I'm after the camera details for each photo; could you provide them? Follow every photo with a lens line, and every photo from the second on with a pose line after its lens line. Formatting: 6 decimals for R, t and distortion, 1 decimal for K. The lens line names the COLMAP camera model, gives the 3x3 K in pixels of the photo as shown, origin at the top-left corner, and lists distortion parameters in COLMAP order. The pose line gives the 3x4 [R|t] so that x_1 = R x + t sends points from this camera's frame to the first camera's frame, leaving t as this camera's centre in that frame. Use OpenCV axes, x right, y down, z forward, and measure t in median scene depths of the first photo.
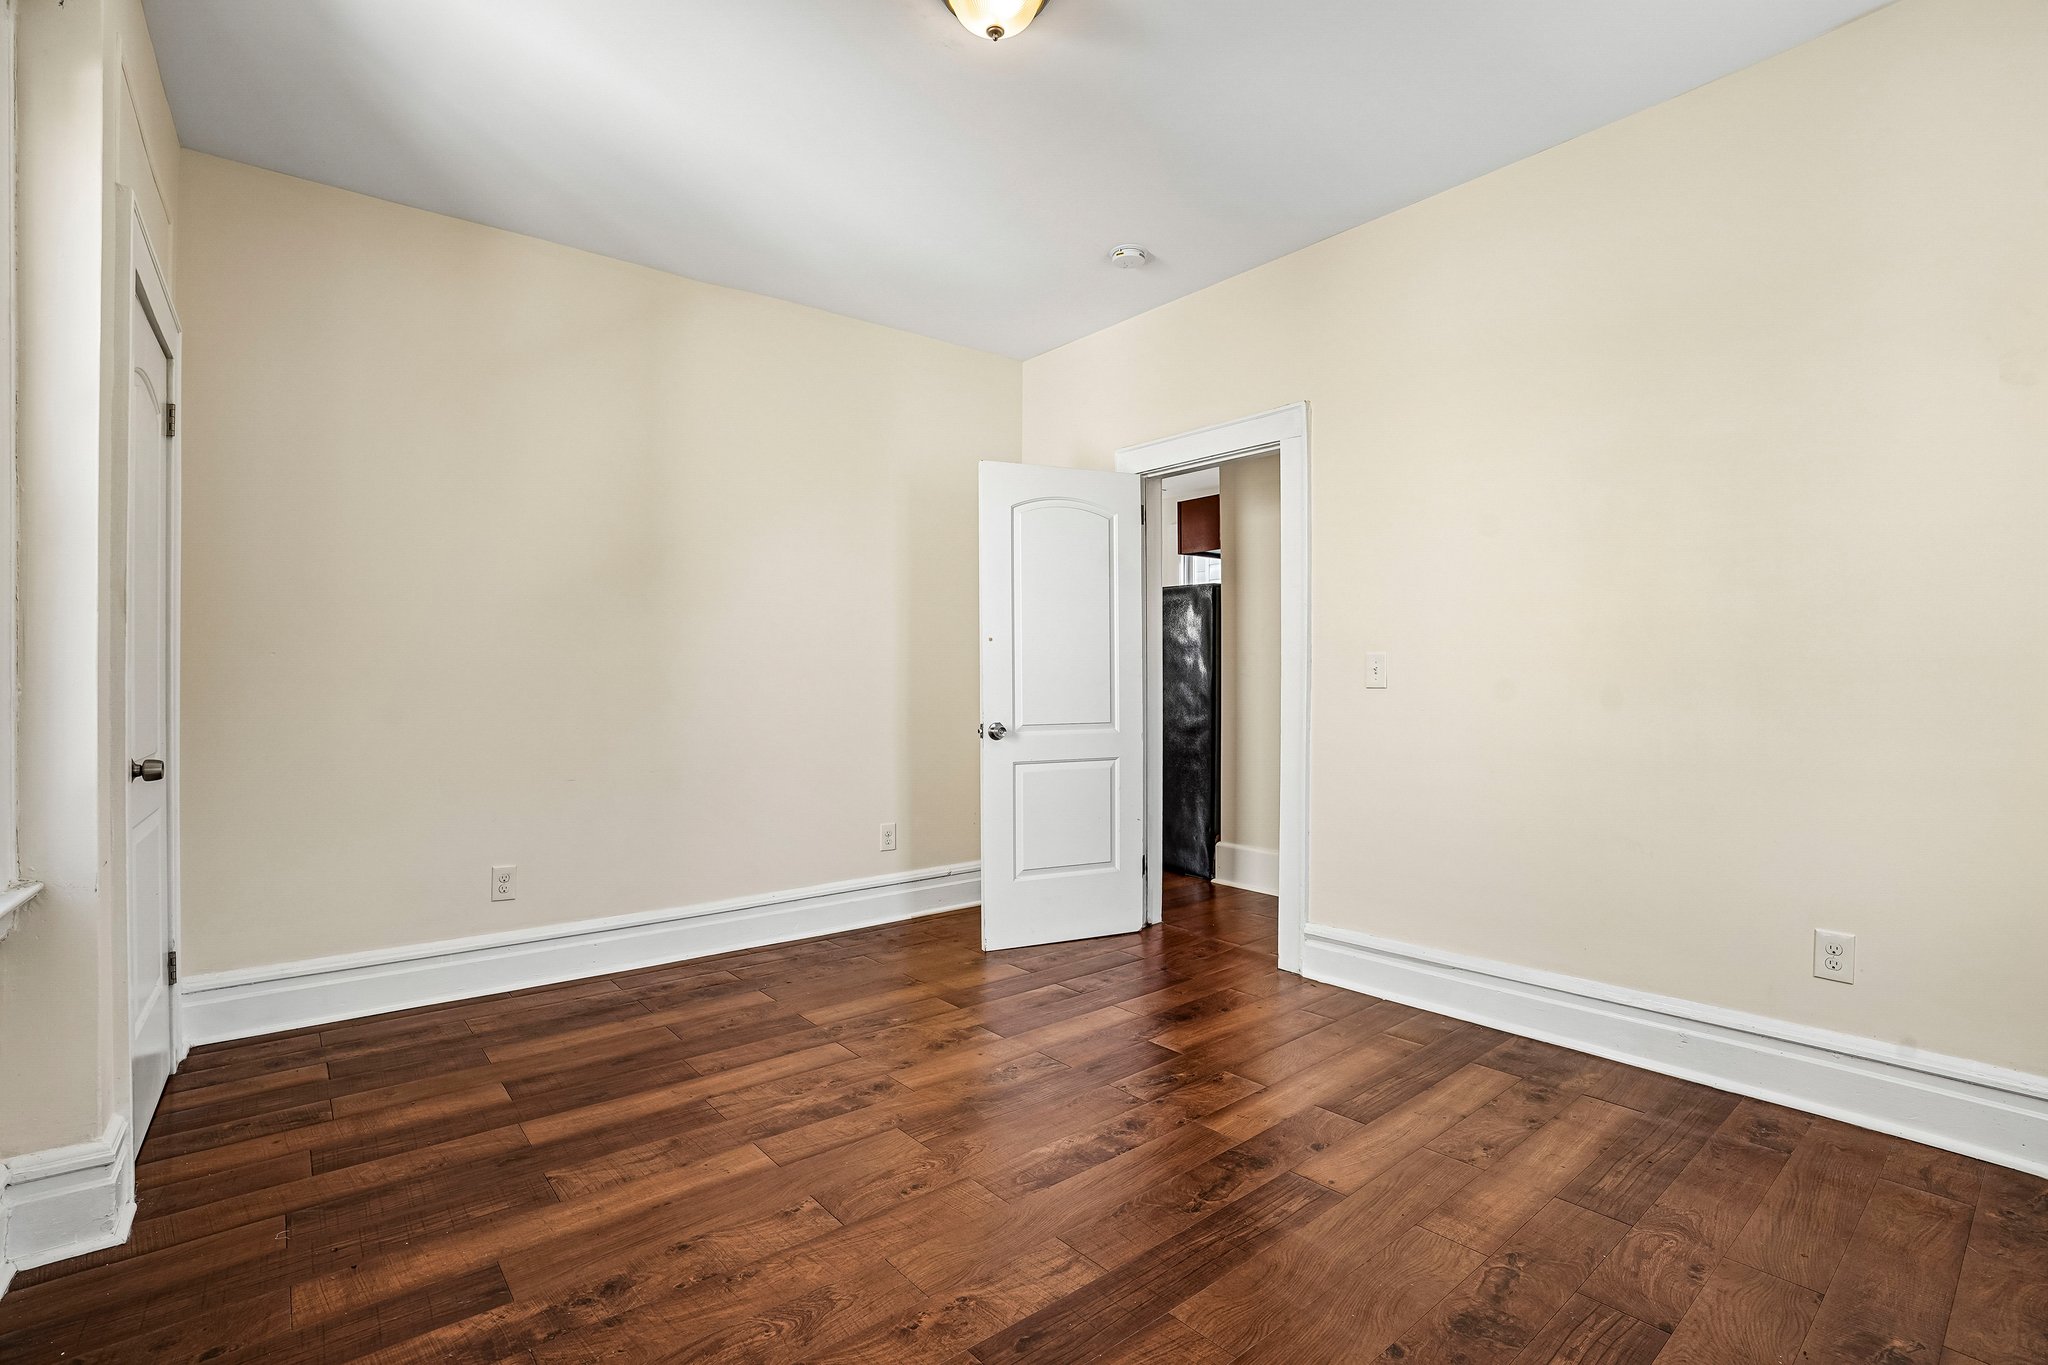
lens RADIAL K [[944.3, 0, 1024.0], [0, 944.3, 682.5], [0, 0, 1]] dist [-0.083208, 0.031856]
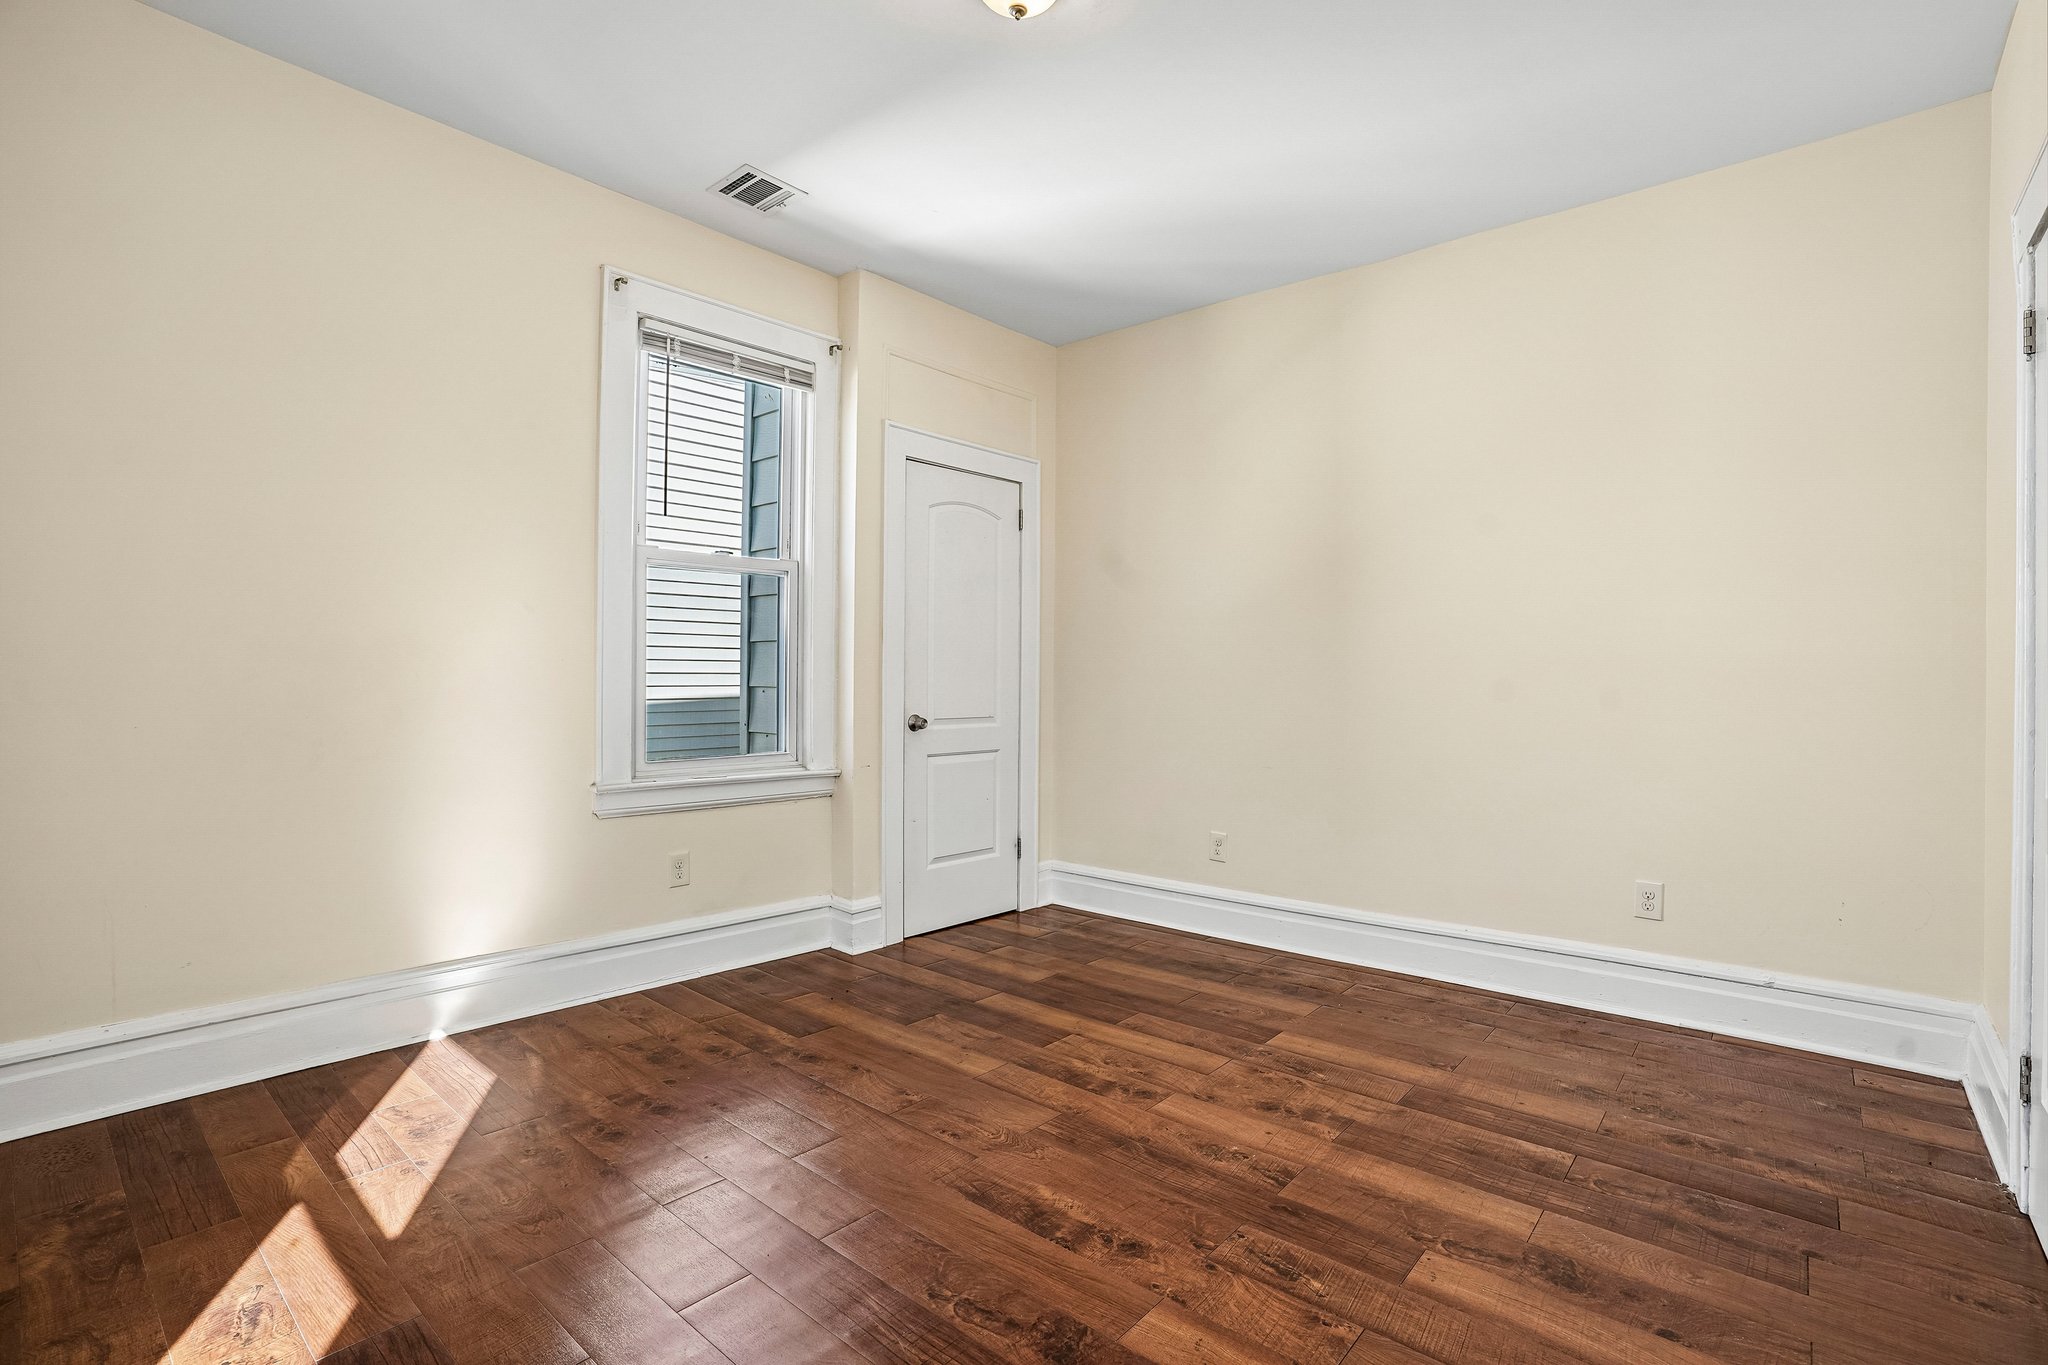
lens RADIAL K [[944.3, 0, 1024.0], [0, 944.3, 682.5], [0, 0, 1]] dist [-0.083208, 0.031856]
pose [[0.166693, 0.005492, -0.985994, 0.774960], [-0.009099, 0.999950, 0.004032, 0.000867], [0.985967, 0.008299, 0.166734, 0.702318]]
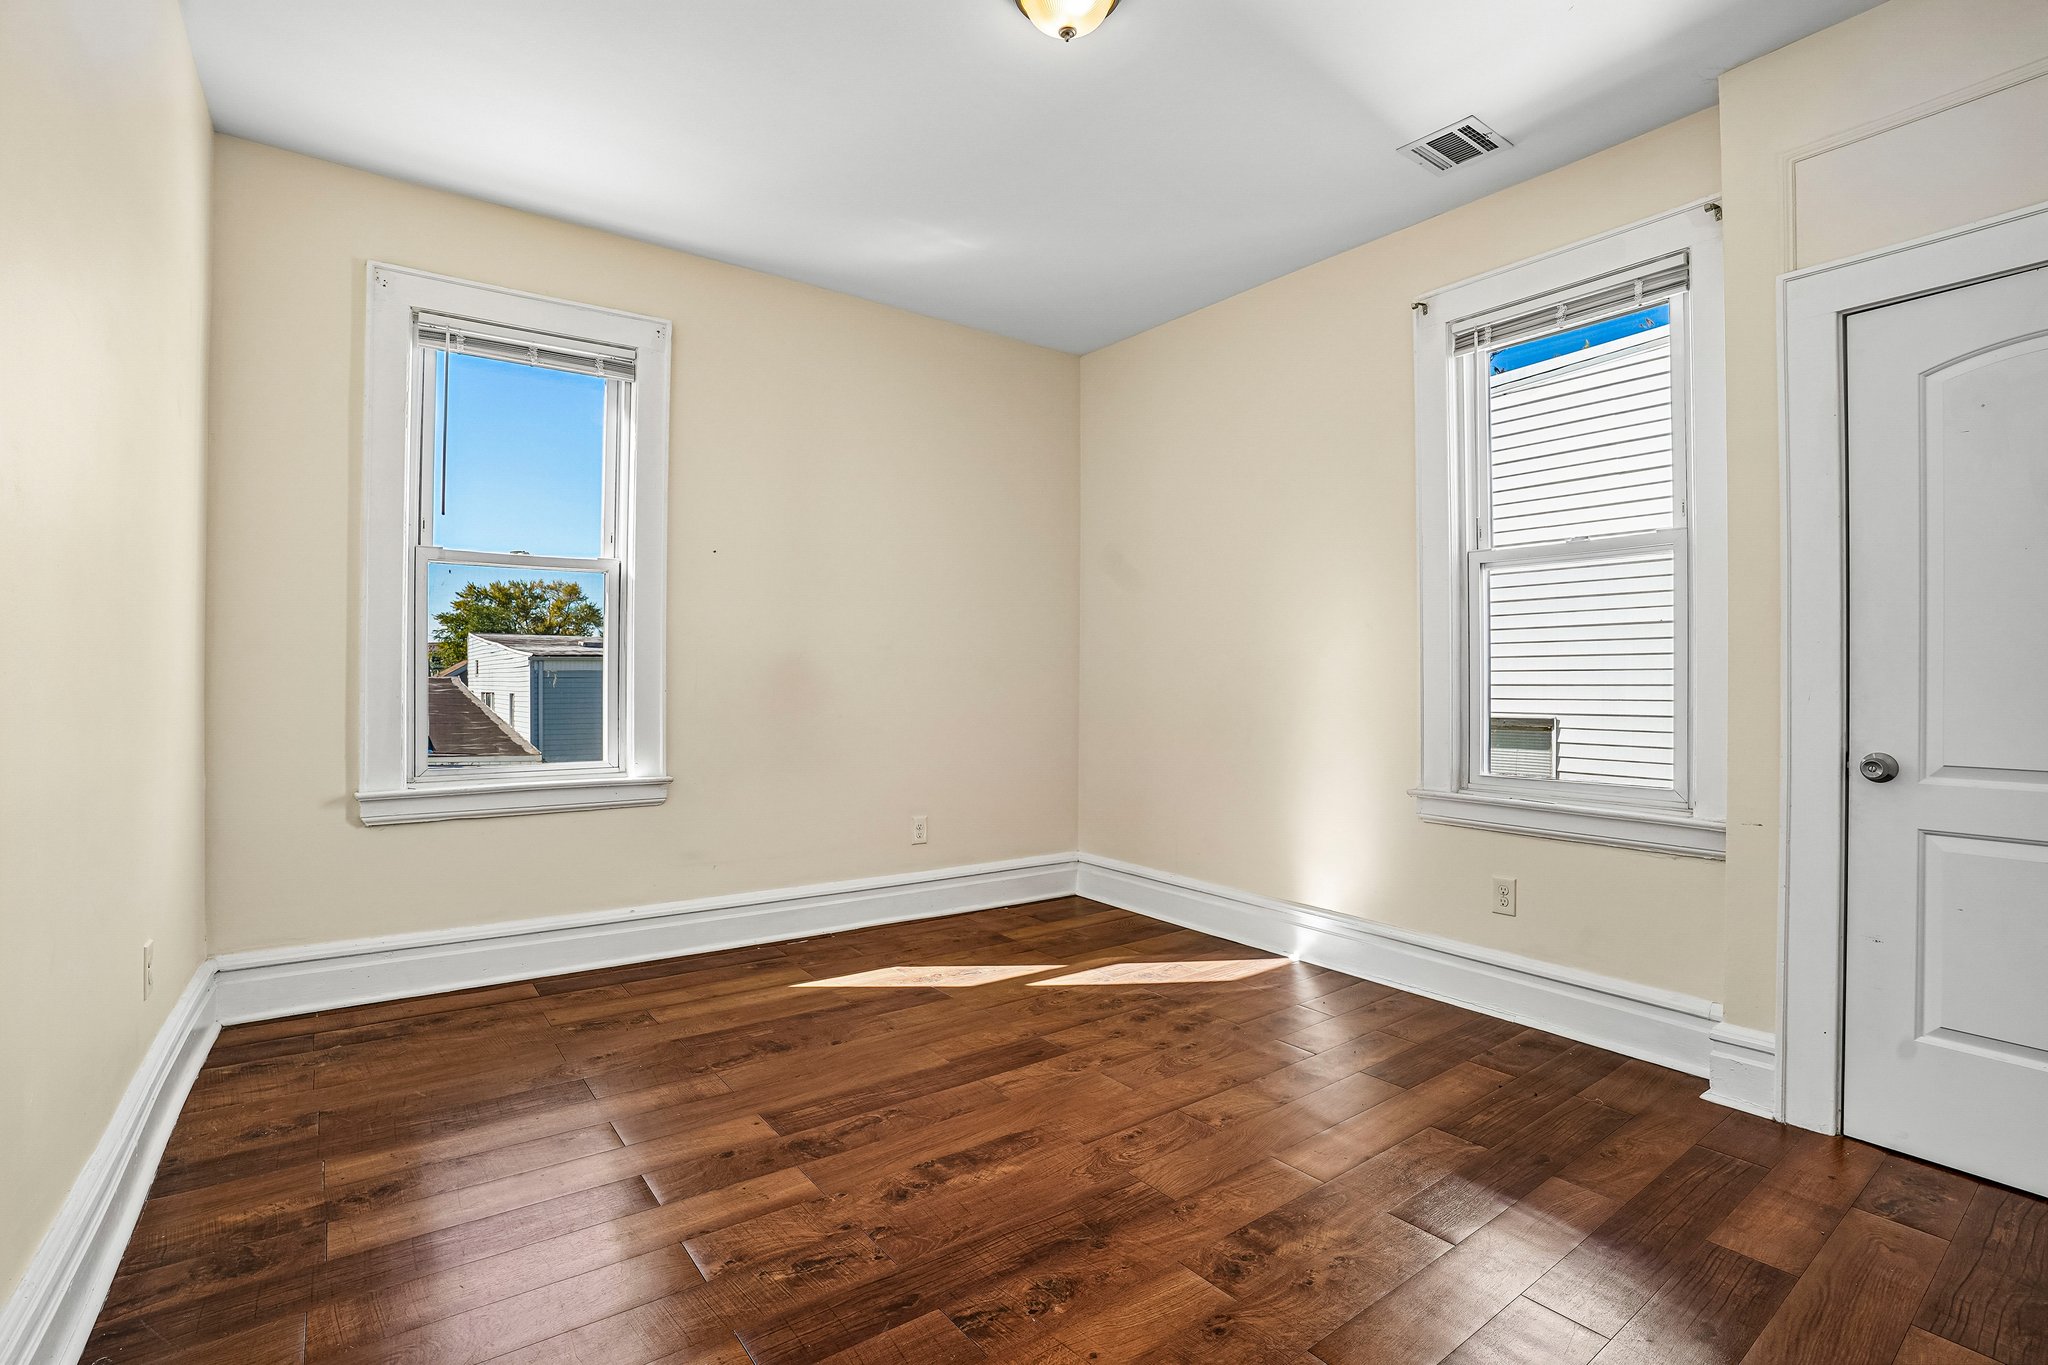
lens RADIAL K [[944.3, 0, 1024.0], [0, 944.3, 682.5], [0, 0, 1]] dist [-0.083208, 0.031856]
pose [[-0.998891, -0.009551, 0.046106, -0.028475], [-0.009572, 0.999954, -0.000240, 0.004058], [-0.046102, -0.000681, -0.998937, 1.662515]]
